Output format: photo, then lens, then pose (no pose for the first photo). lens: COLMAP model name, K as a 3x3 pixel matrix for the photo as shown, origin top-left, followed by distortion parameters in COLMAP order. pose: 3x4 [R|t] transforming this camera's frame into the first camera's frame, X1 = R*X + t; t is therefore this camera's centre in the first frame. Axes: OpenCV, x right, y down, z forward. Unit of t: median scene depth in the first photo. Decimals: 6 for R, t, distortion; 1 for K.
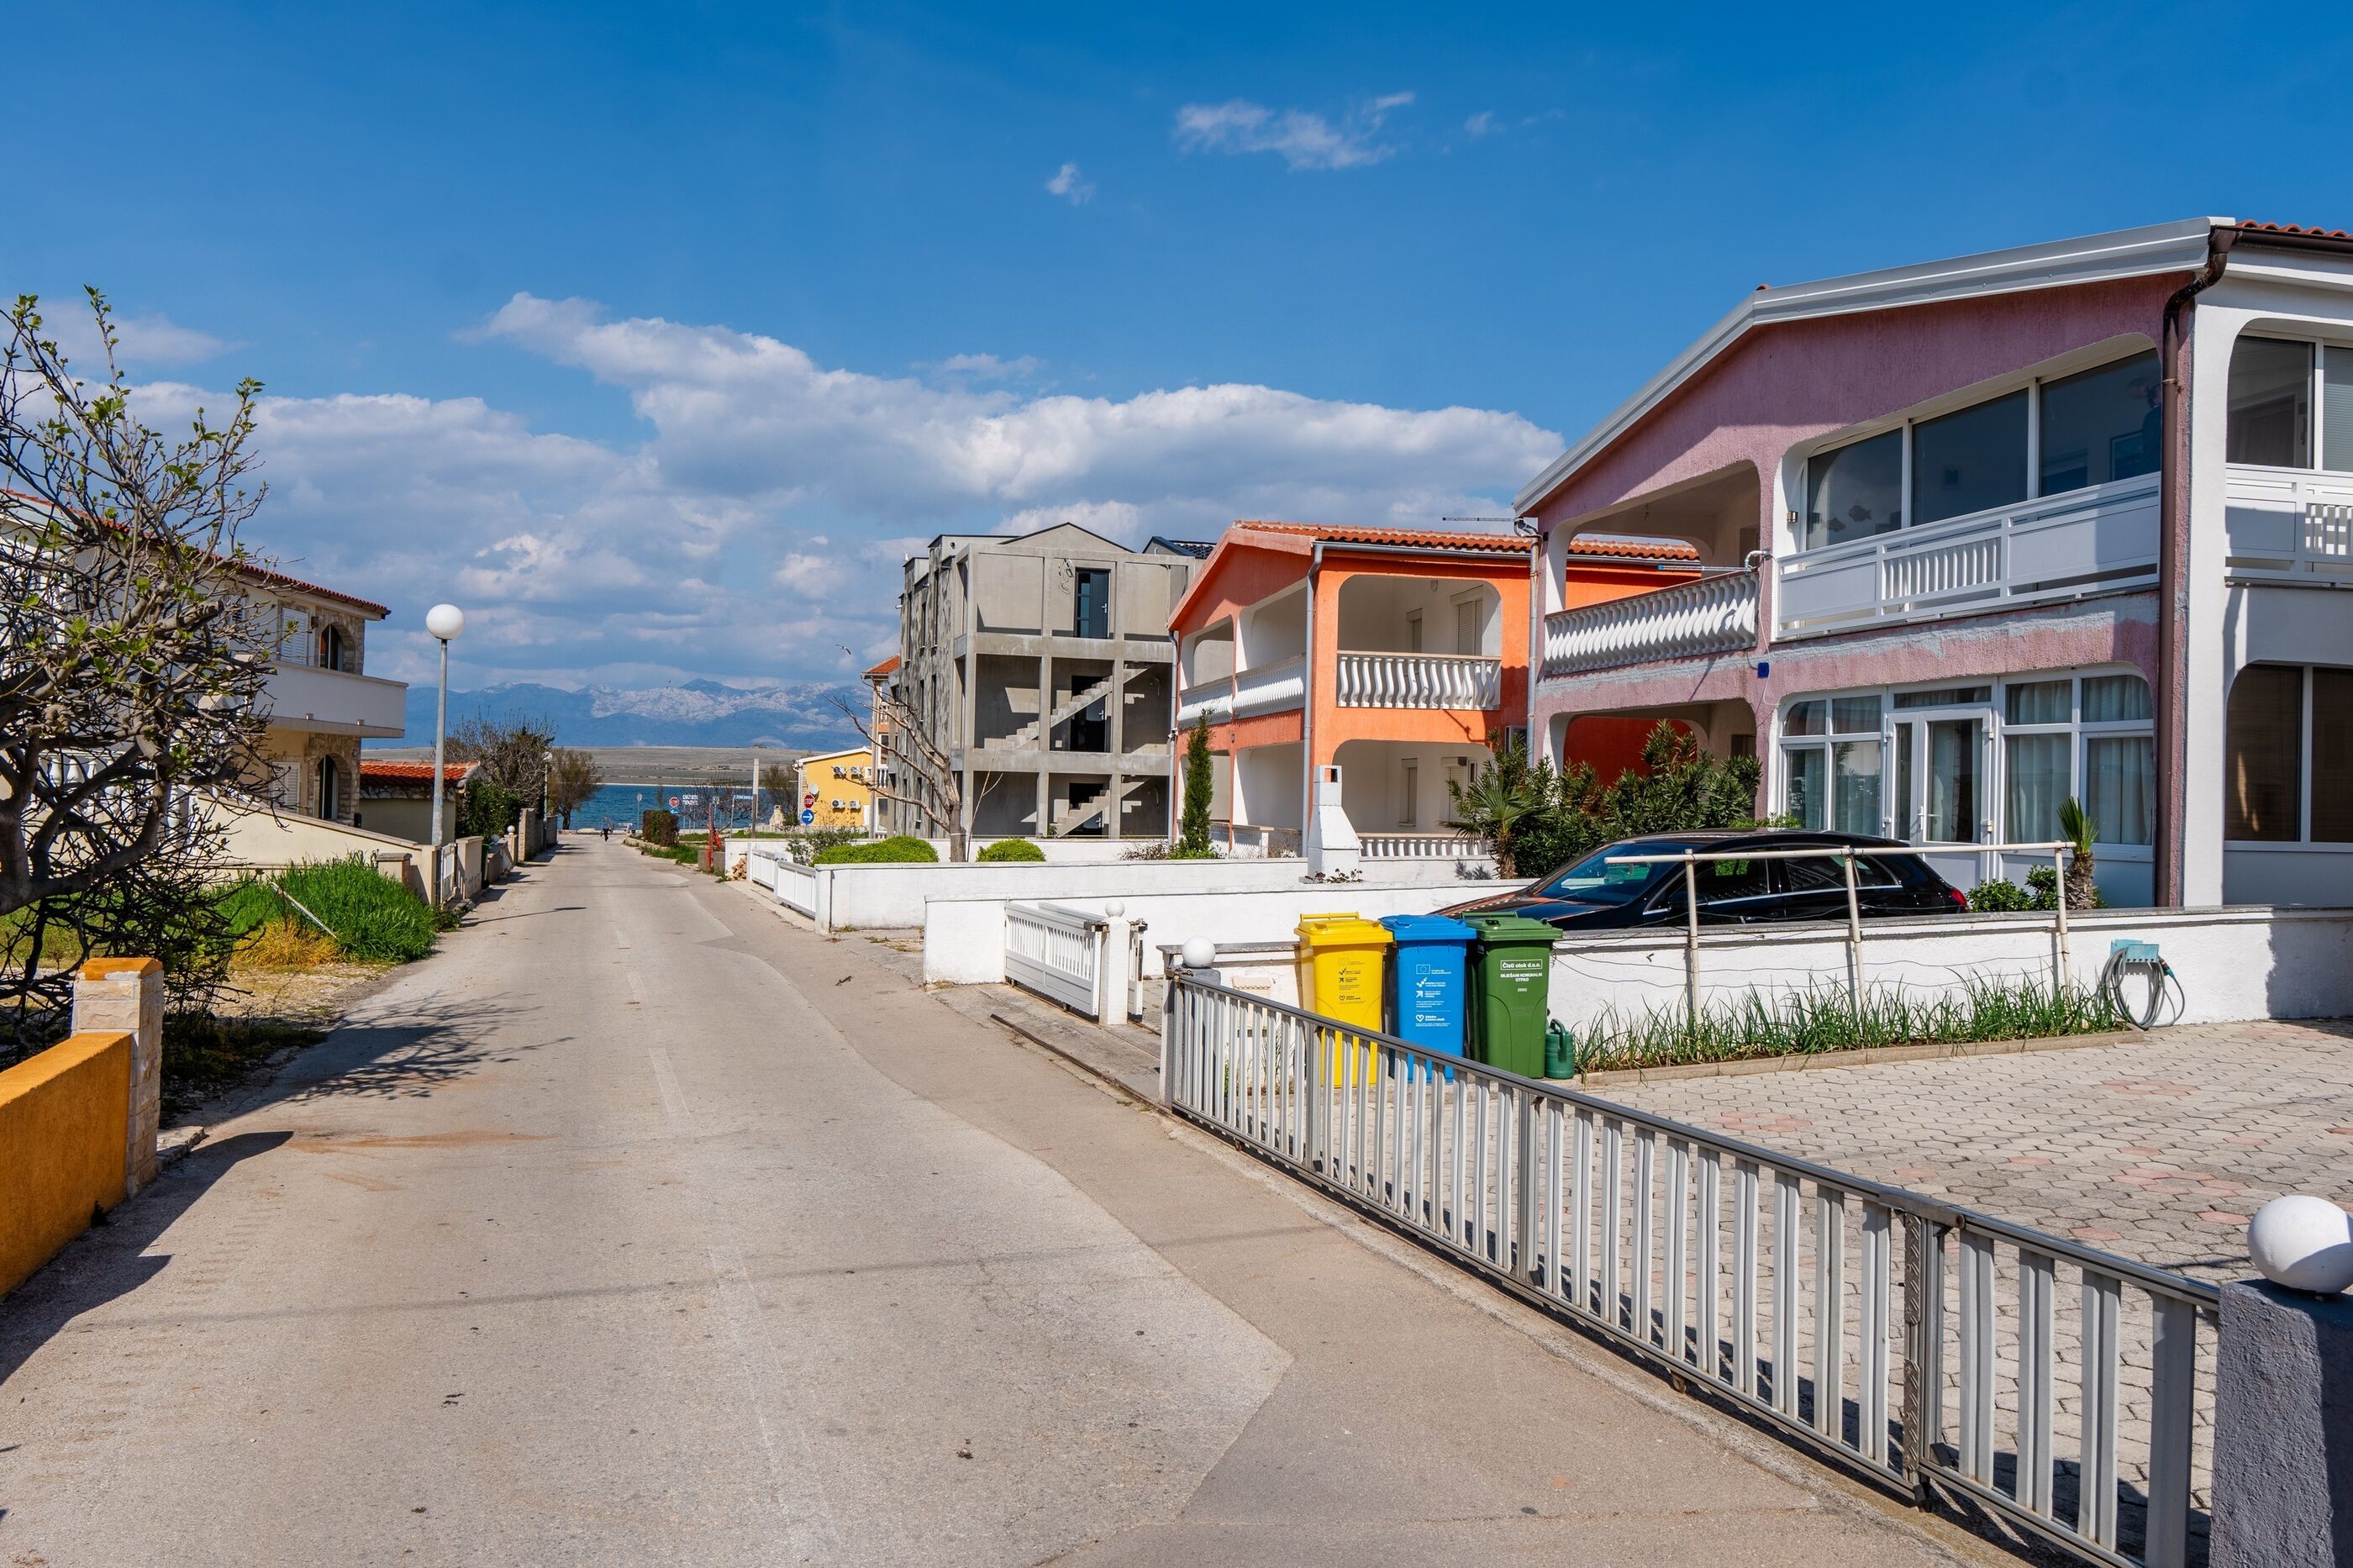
lens RADIAL K [[1680.7, 0, 1160.9], [0, 1680.7, 770.7], [0, 0, 1]] dist [0.001768, -0.004512]
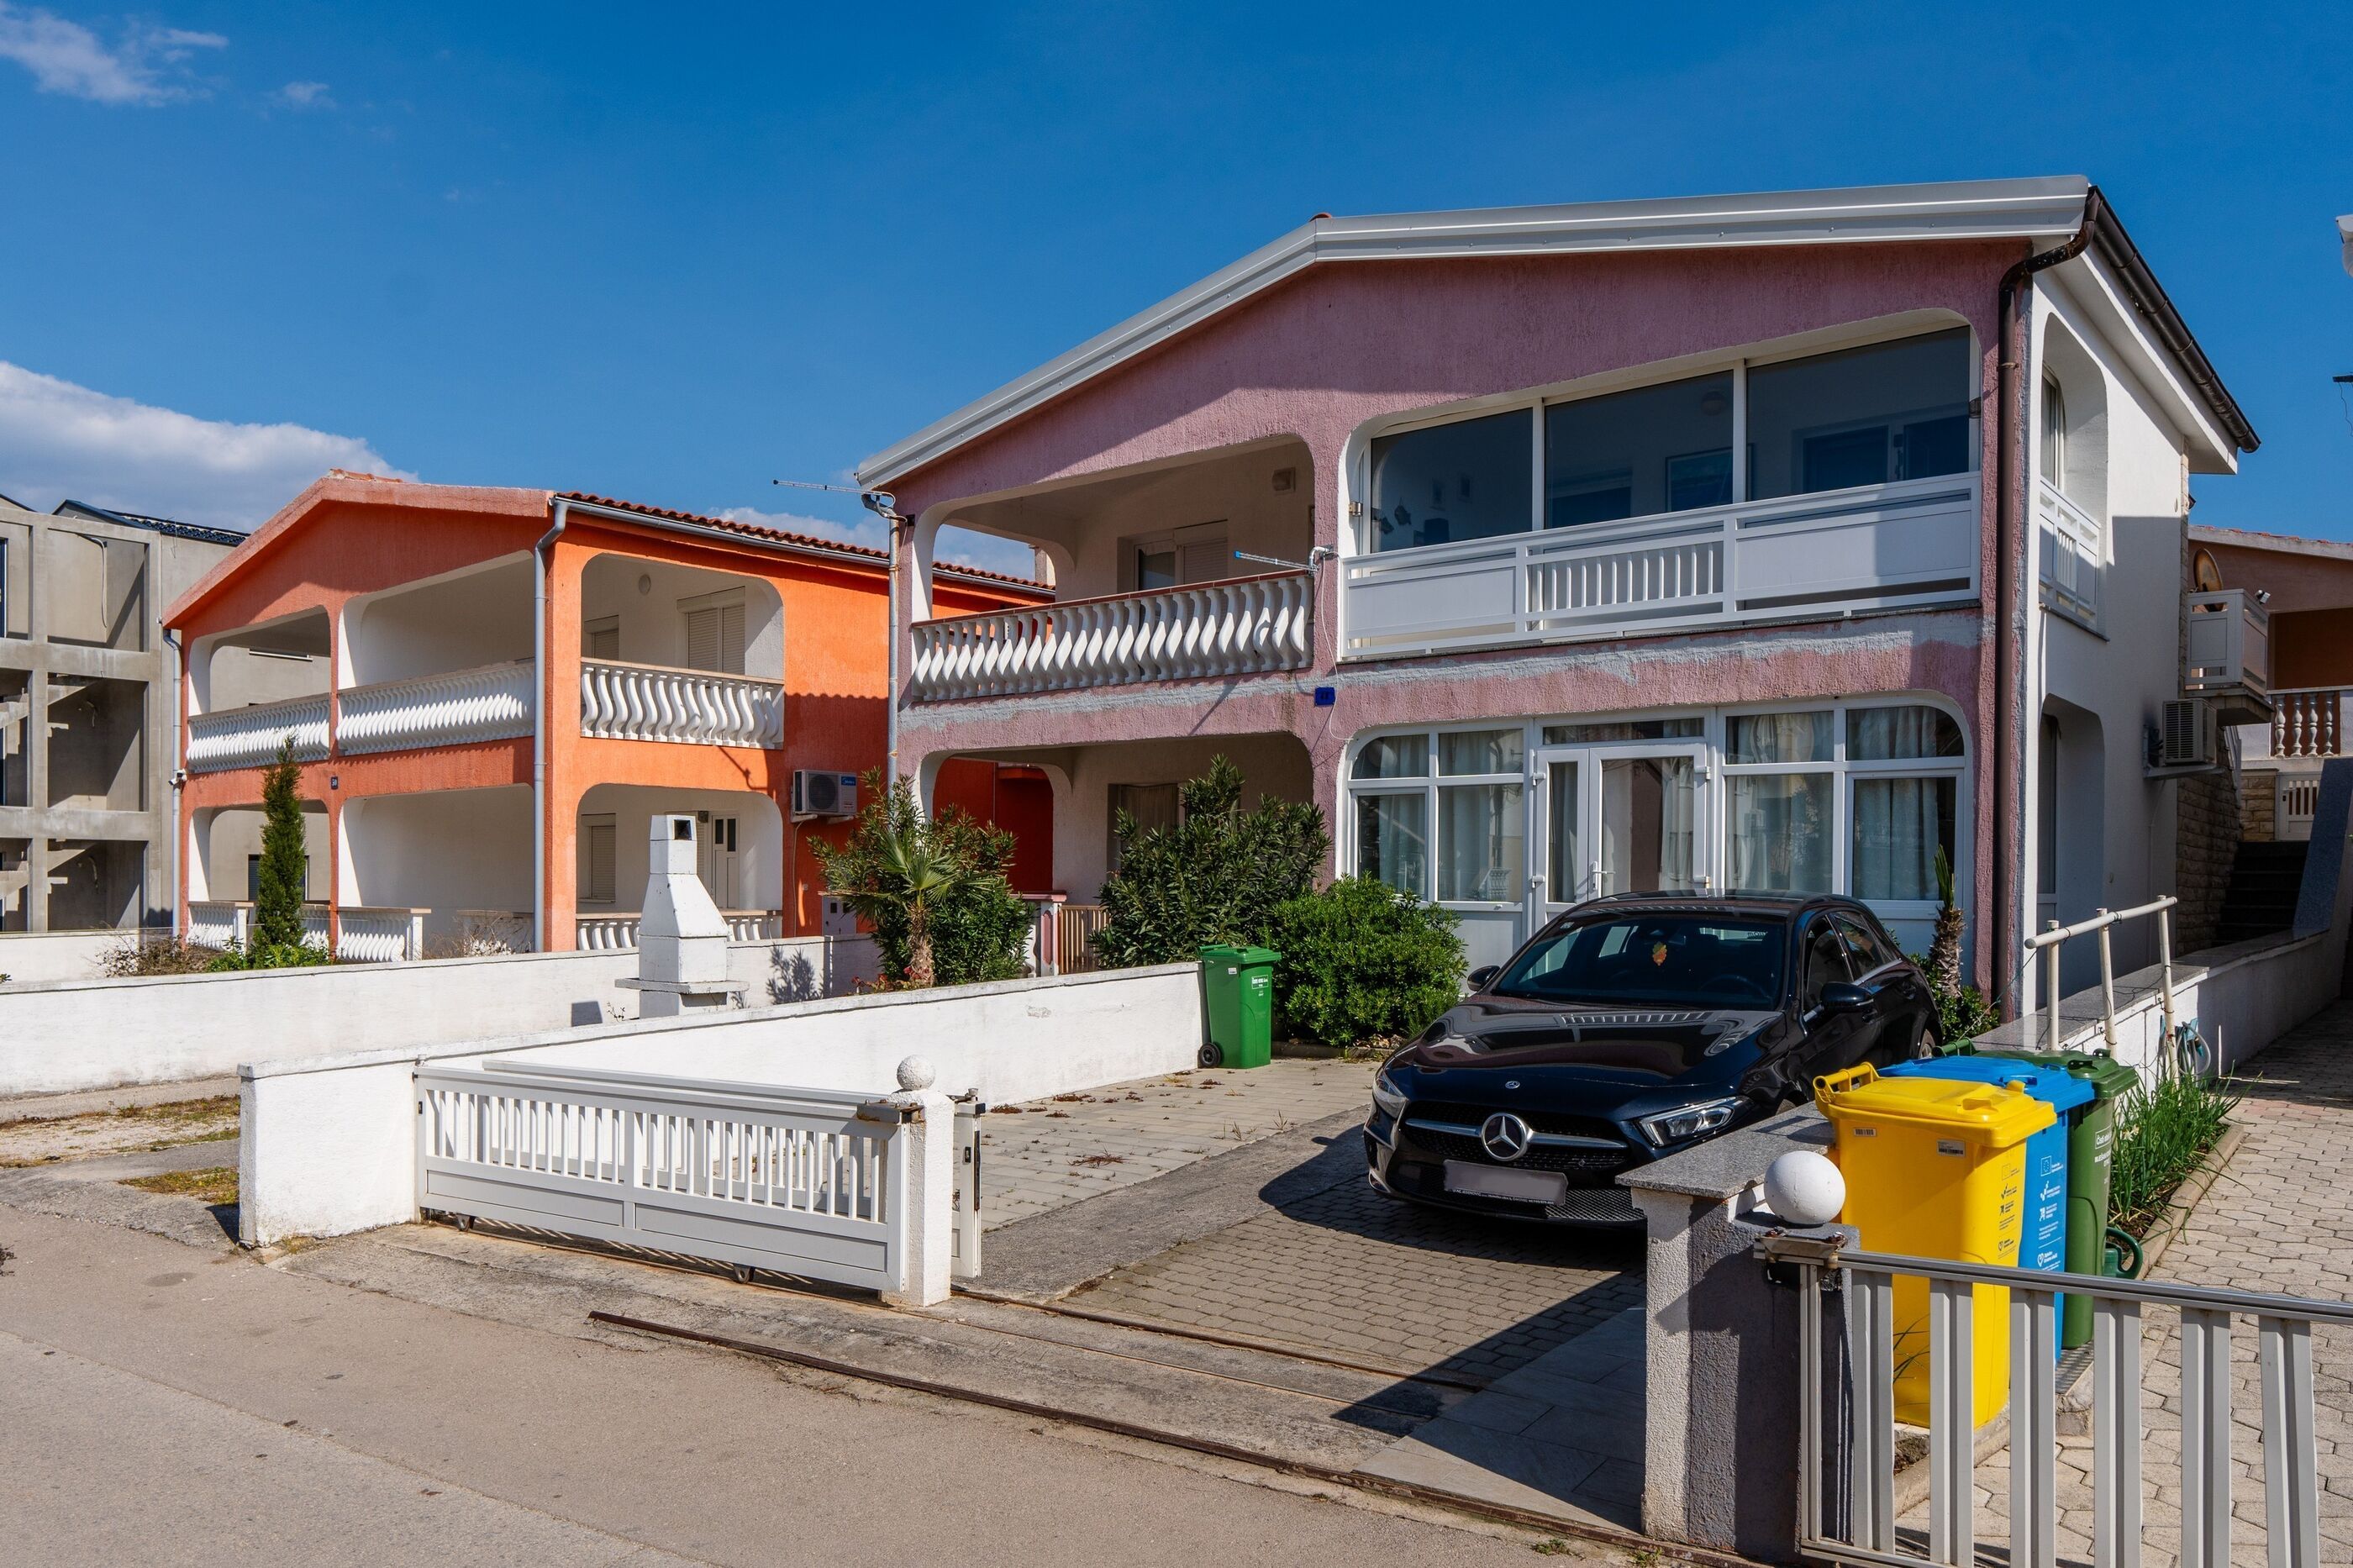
lens RADIAL K [[1697.9, 0, 1176.3], [0, 1697.9, 901.4], [0, 0, 1]] dist [-0.001667, -0.001223]
pose [[0.790221, -0.023311, 0.612378, -0.188680], [0.001513, 0.999347, 0.036089, 0.008378], [-0.612820, -0.027592, 0.789741, 0.376861]]
